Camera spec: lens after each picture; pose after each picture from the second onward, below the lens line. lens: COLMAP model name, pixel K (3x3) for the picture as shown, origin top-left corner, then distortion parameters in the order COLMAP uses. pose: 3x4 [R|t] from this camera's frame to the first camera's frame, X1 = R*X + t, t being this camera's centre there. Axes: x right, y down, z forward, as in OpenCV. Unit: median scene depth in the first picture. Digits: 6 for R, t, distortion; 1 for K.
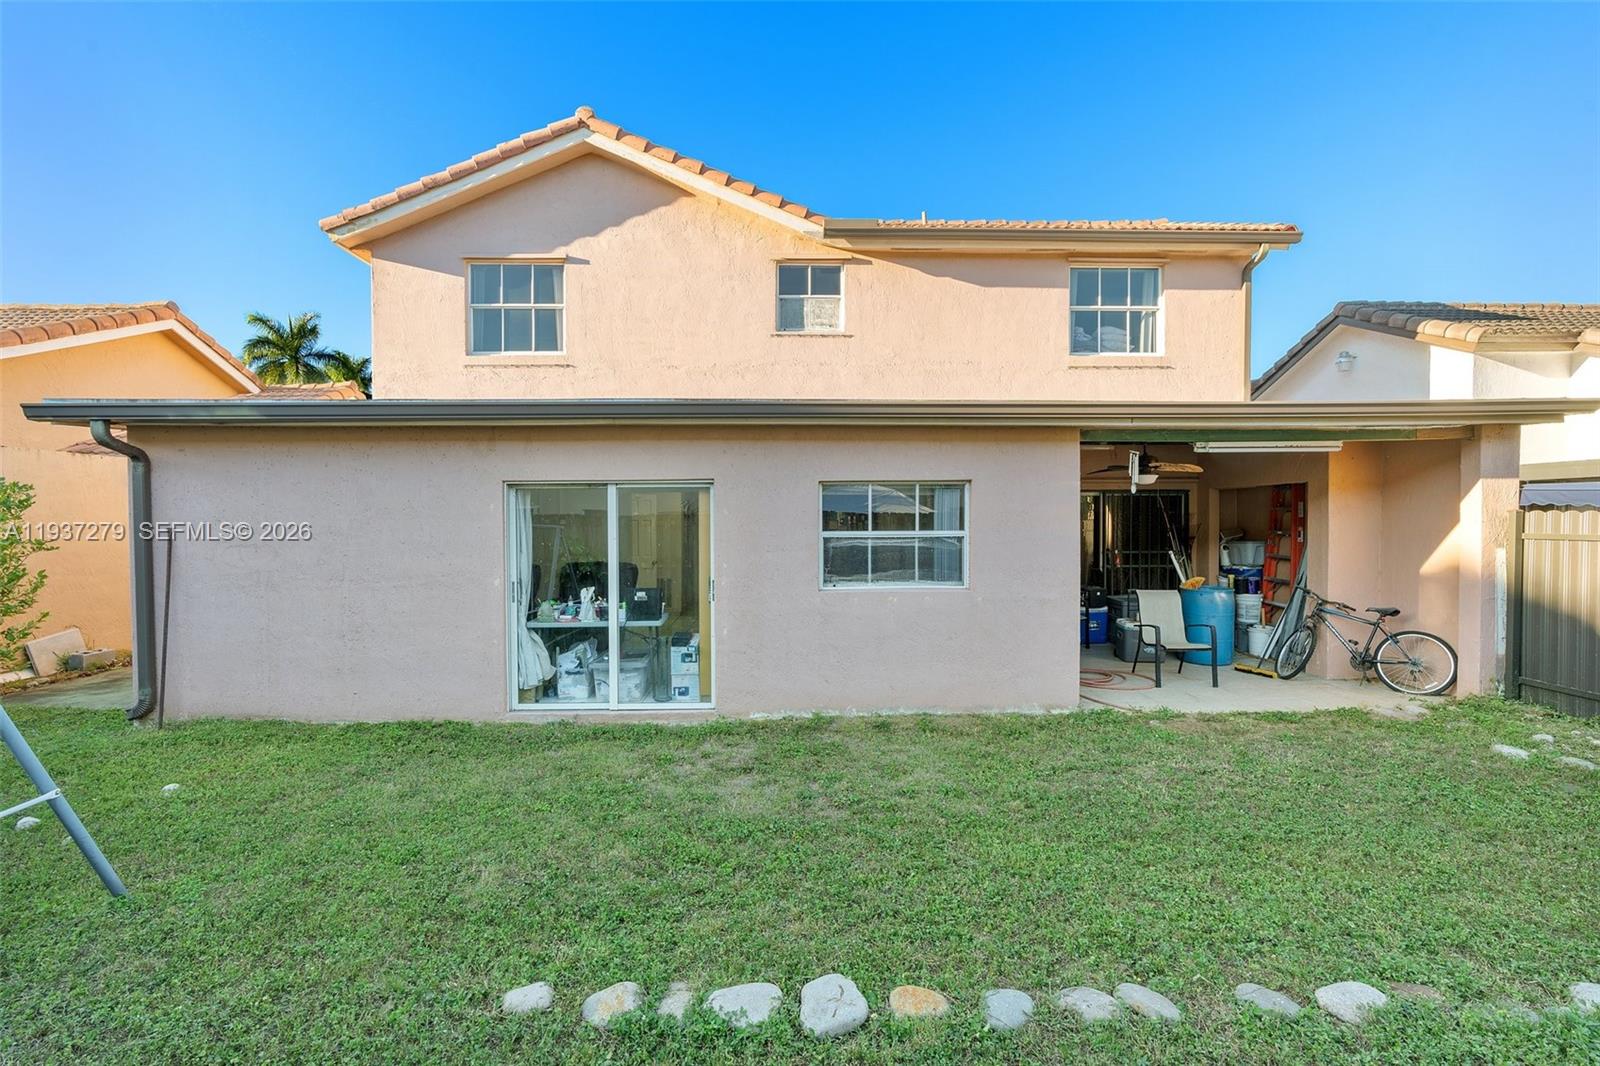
lens RADIAL K [[749.1, 0, 799.8], [0, 749.1, 533.7], [0, 0, 1]] dist [-0.008888, 0.005001]
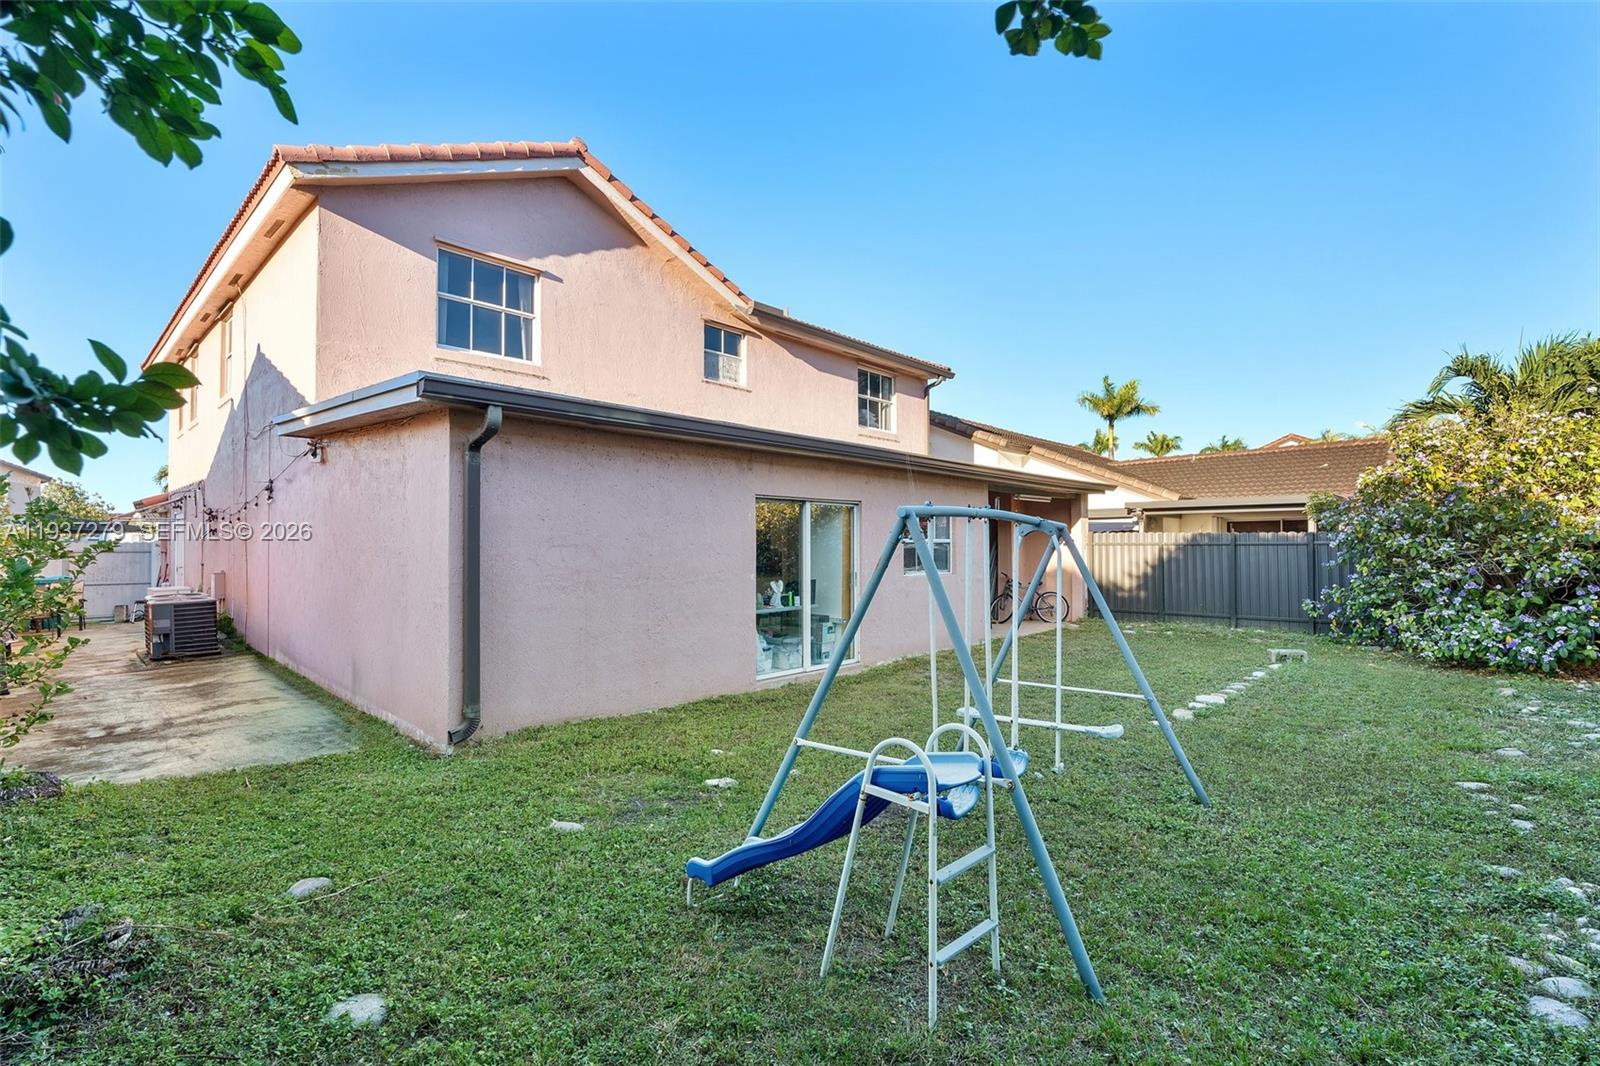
lens RADIAL K [[749.1, 0, 799.8], [0, 749.1, 534.3], [0, 0, 1]] dist [-0.008888, 0.005001]
pose [[0.690264, 0.015611, 0.723390, -0.796230], [0.010794, 0.999434, -0.031868, 0.022712], [-0.723478, 0.029805, 0.689704, 0.061996]]
